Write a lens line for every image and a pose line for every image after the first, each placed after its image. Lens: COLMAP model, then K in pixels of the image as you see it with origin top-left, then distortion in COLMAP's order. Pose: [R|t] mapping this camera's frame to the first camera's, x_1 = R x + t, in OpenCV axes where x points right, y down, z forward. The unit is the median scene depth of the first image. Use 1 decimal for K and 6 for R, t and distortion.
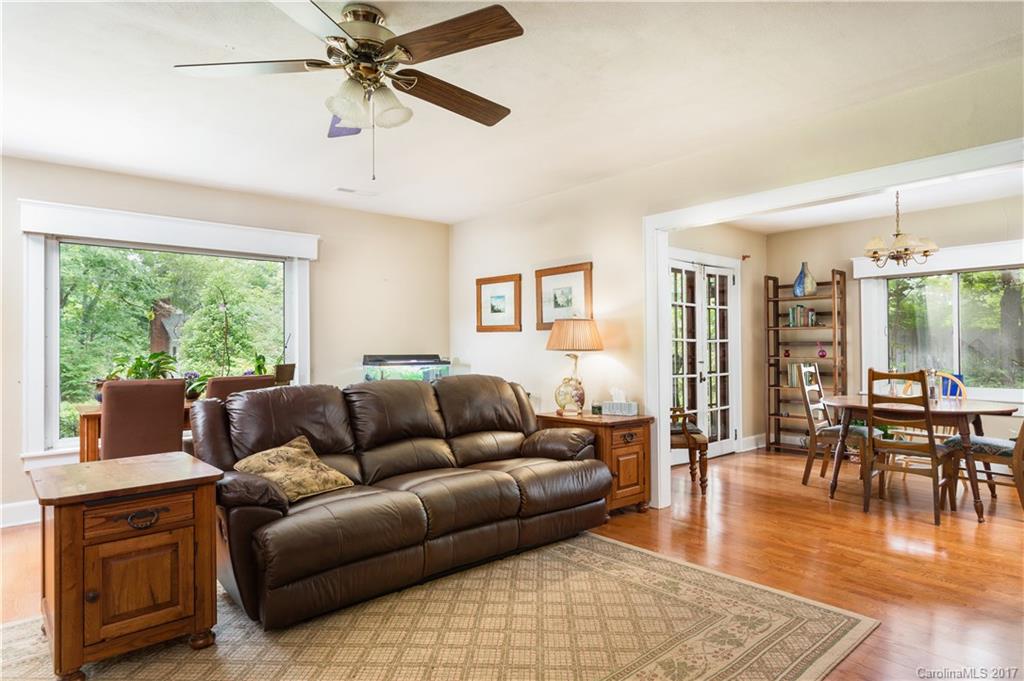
lens RADIAL K [[570.1, 0, 515.5], [0, 570.1, 337.2], [0, 0, 1]] dist [0.002768, 0.001255]
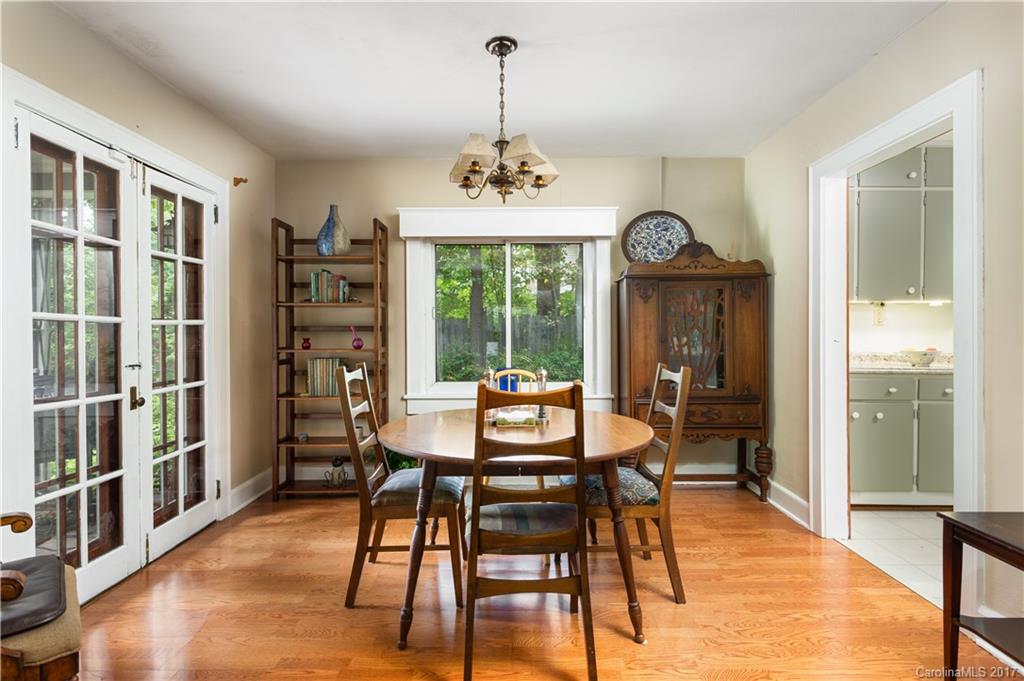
lens RADIAL K [[494.4, 0, 513.2], [0, 494.4, 333.0], [0, 0, 1]] dist [0.003733, 0.000118]
pose [[0.646993, -0.000818, 0.762495, 0.204606], [-0.010794, 0.999889, 0.010231, 0.008177], [-0.762419, -0.014850, 0.646913, 0.469361]]
